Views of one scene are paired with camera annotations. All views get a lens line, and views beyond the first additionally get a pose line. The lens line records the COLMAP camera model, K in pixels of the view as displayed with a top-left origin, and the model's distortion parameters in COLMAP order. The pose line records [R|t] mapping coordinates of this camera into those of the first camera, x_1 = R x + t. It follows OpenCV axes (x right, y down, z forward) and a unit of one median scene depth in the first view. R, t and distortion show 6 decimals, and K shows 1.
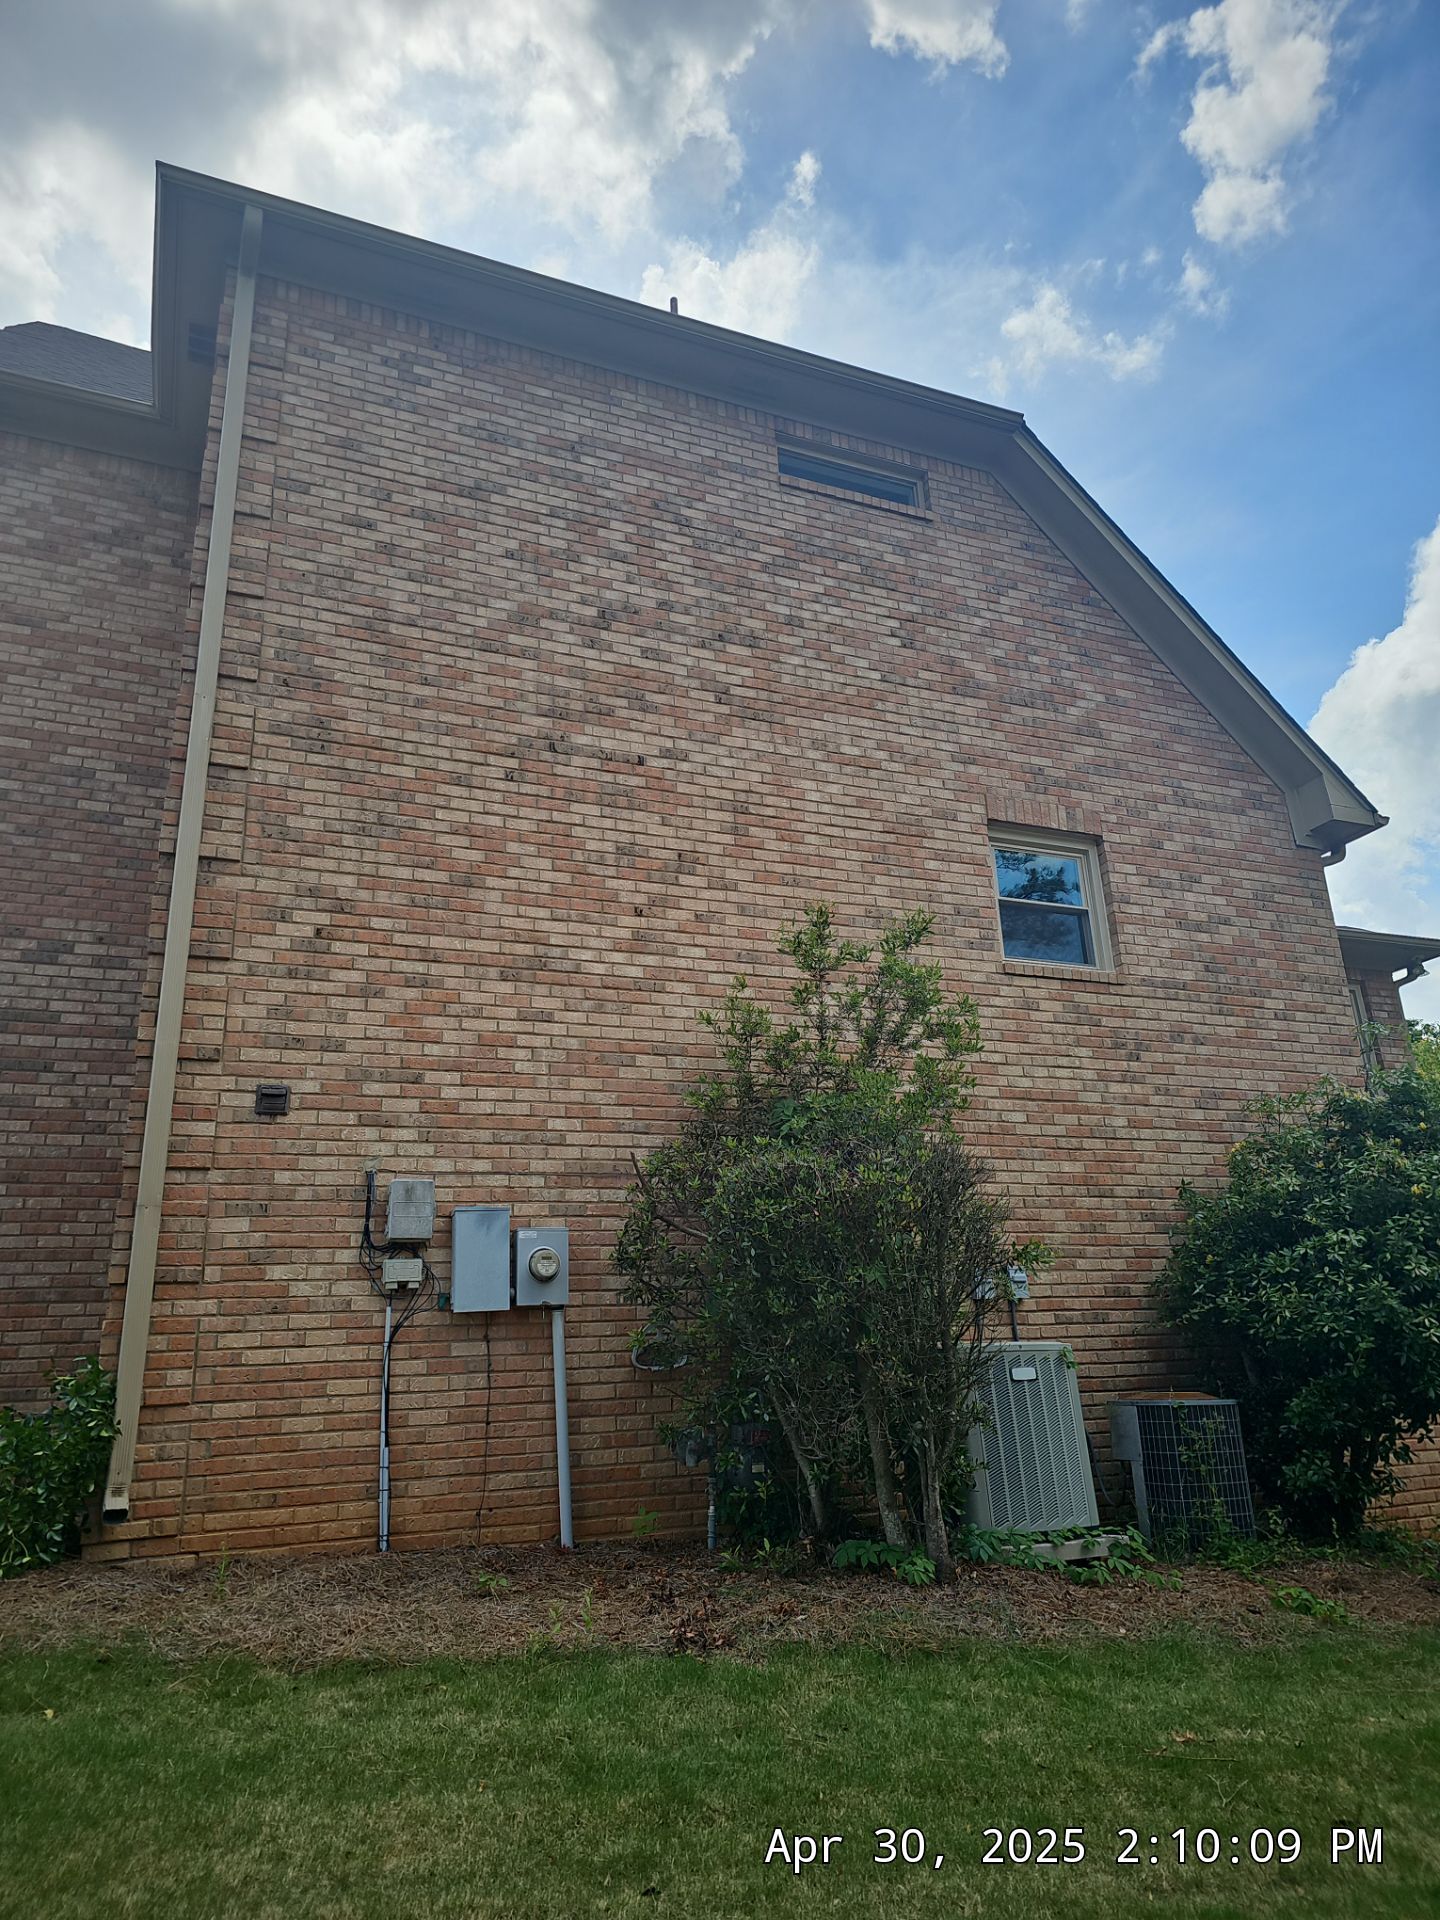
lens RADIAL K [[1260.7, 0, 734.1], [0, 1260.7, 953.3], [0, 0, 1]] dist [0.138504, -0.258773]
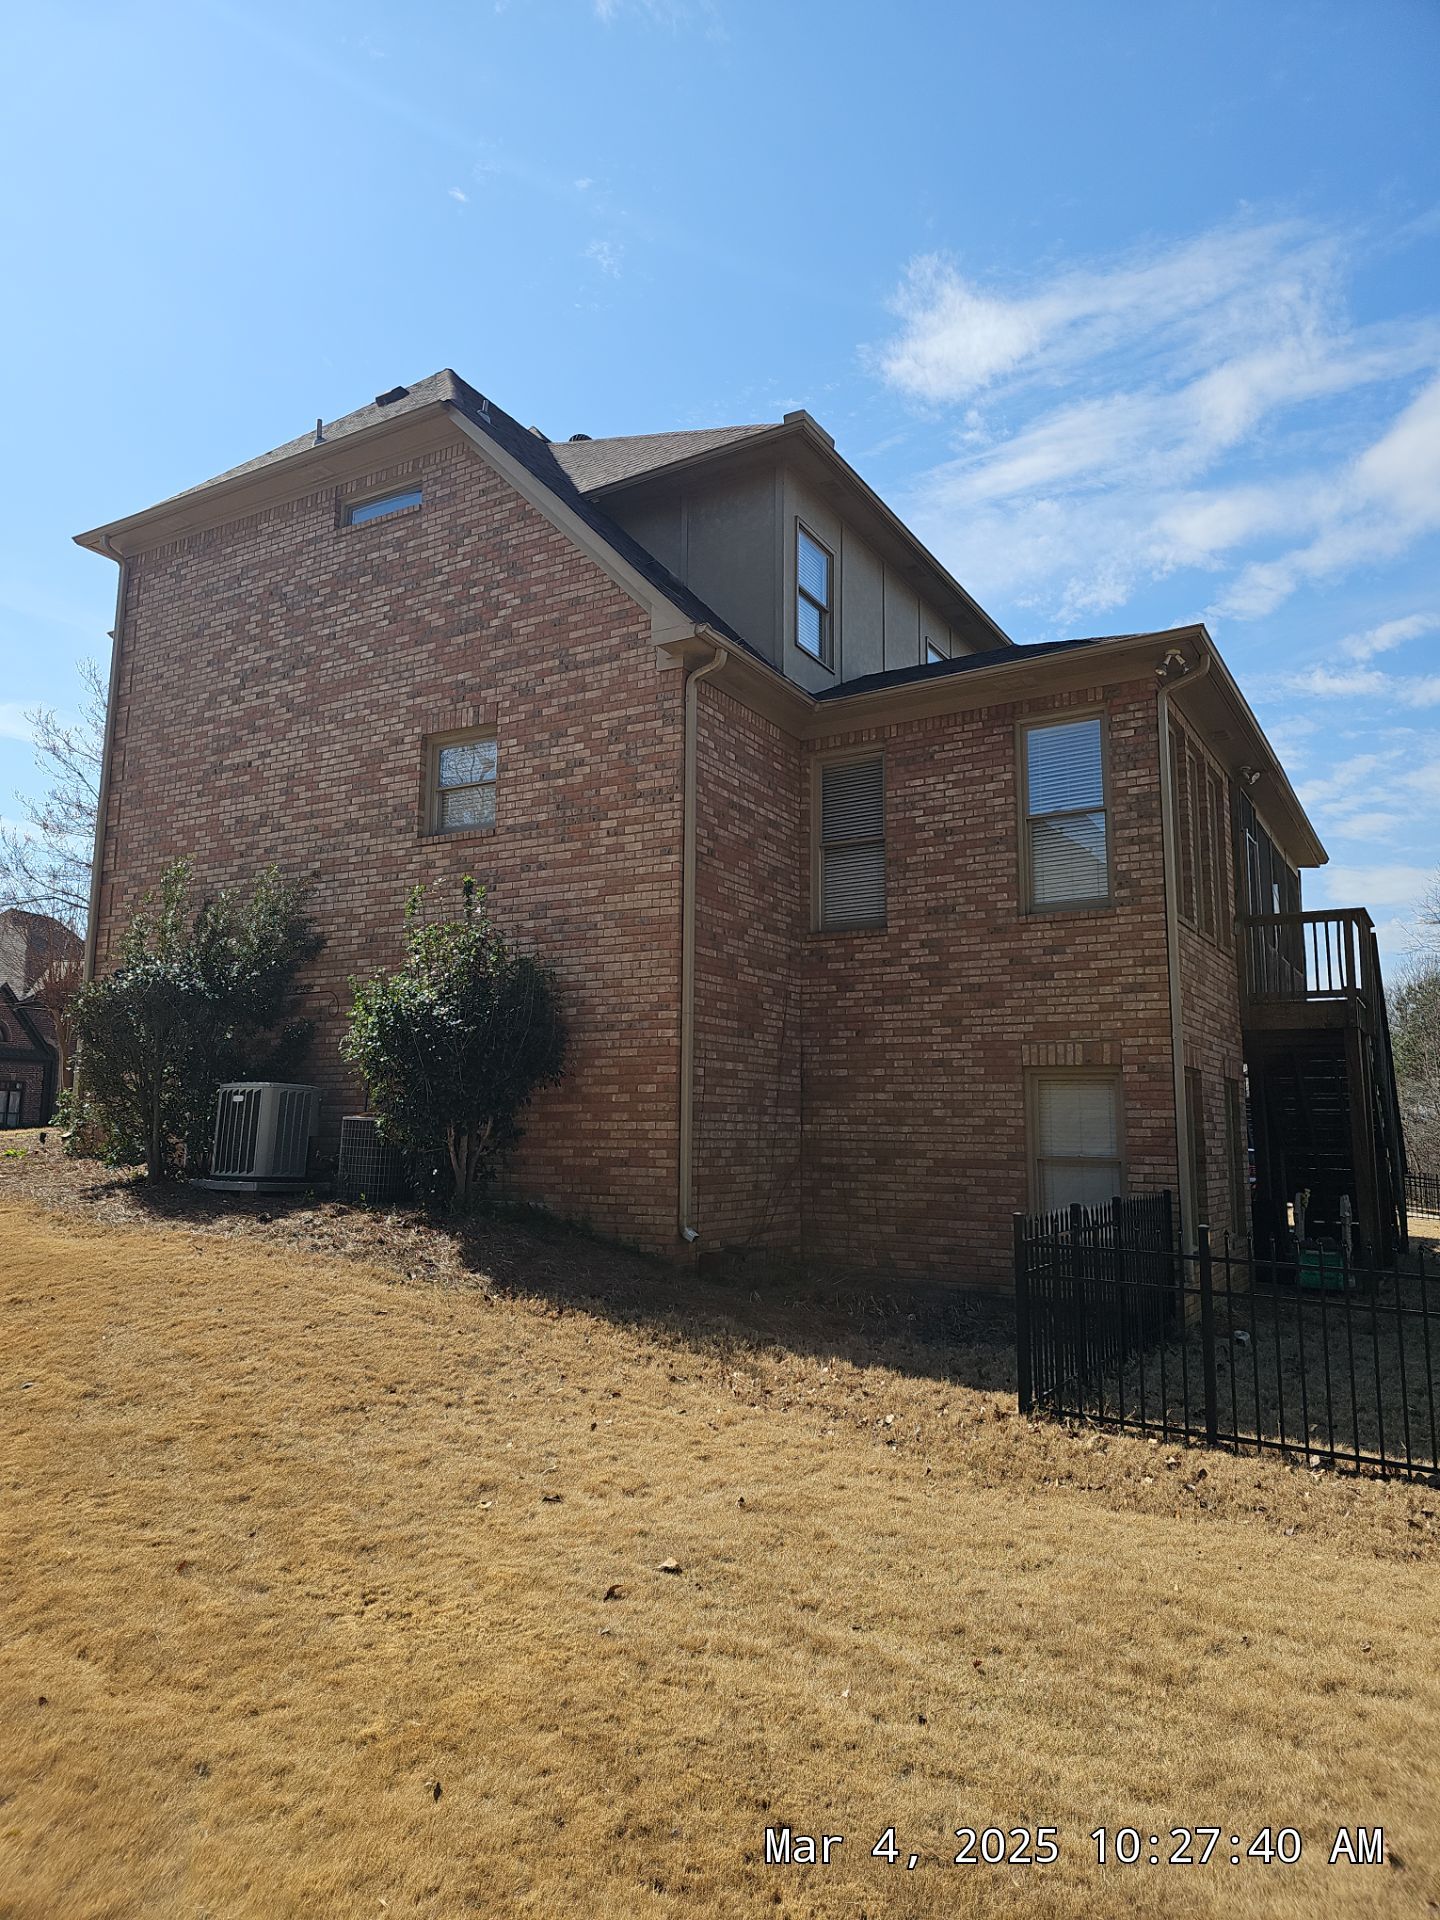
lens RADIAL K [[1260.7, 0, 734.1], [0, 1260.7, 953.3], [0, 0, 1]] dist [0.138504, -0.258773]
pose [[0.593932, -0.062677, -0.802070, 1.610951], [0.222292, 0.970934, 0.088734, 0.087601], [0.773195, -0.230996, 0.590602, 0.377576]]
